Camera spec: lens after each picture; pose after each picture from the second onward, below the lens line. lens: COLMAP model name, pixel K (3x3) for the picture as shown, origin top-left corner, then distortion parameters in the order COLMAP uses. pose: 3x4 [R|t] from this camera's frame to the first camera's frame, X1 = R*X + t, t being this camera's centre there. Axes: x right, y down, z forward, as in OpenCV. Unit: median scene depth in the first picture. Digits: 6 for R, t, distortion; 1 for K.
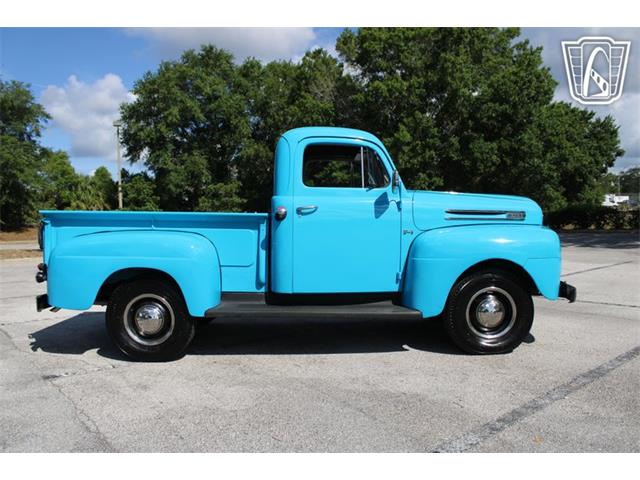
lens RADIAL K [[531.6, 0, 314.6], [0, 531.6, 241.2], [0, 0, 1]] dist [-0.153293, 0.134877]
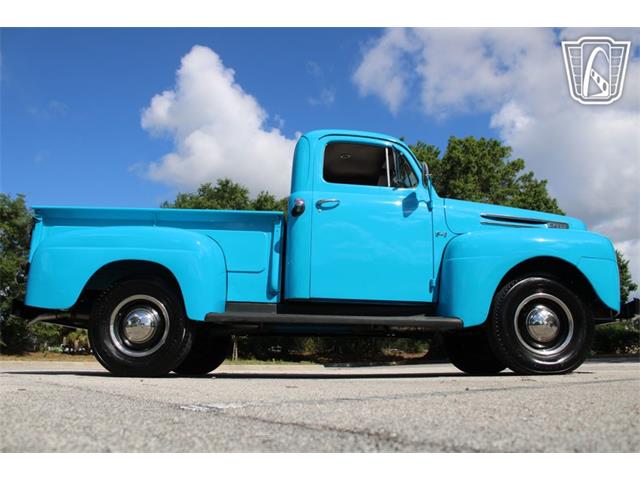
lens RADIAL K [[531.6, 0, 315.1], [0, 531.6, 235.8], [0, 0, 1]] dist [-0.153293, 0.134877]
pose [[0.999716, 0.015262, -0.018324, -0.017453], [-0.019802, 0.959420, -0.281284, 0.231840], [0.013288, 0.281567, 0.959450, 0.145809]]
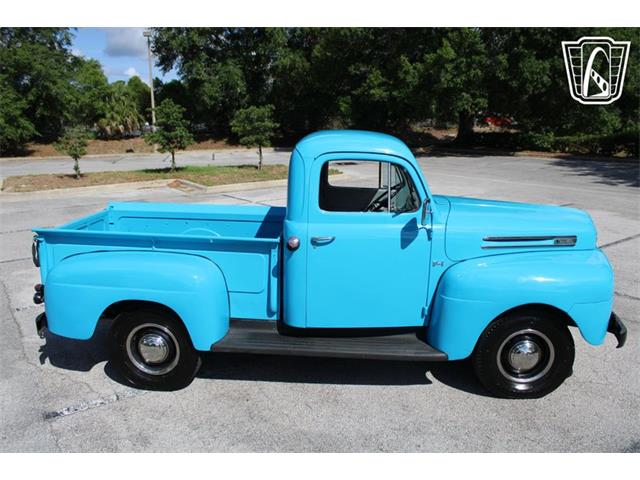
lens RADIAL K [[531.6, 0, 315.3], [0, 531.6, 240.6], [0, 0, 1]] dist [-0.153293, 0.134877]
pose [[0.997431, 0.025734, -0.066853, 0.030093], [-0.013353, 0.983681, 0.179427, -0.203672], [0.070380, -0.178073, 0.981497, 0.130215]]
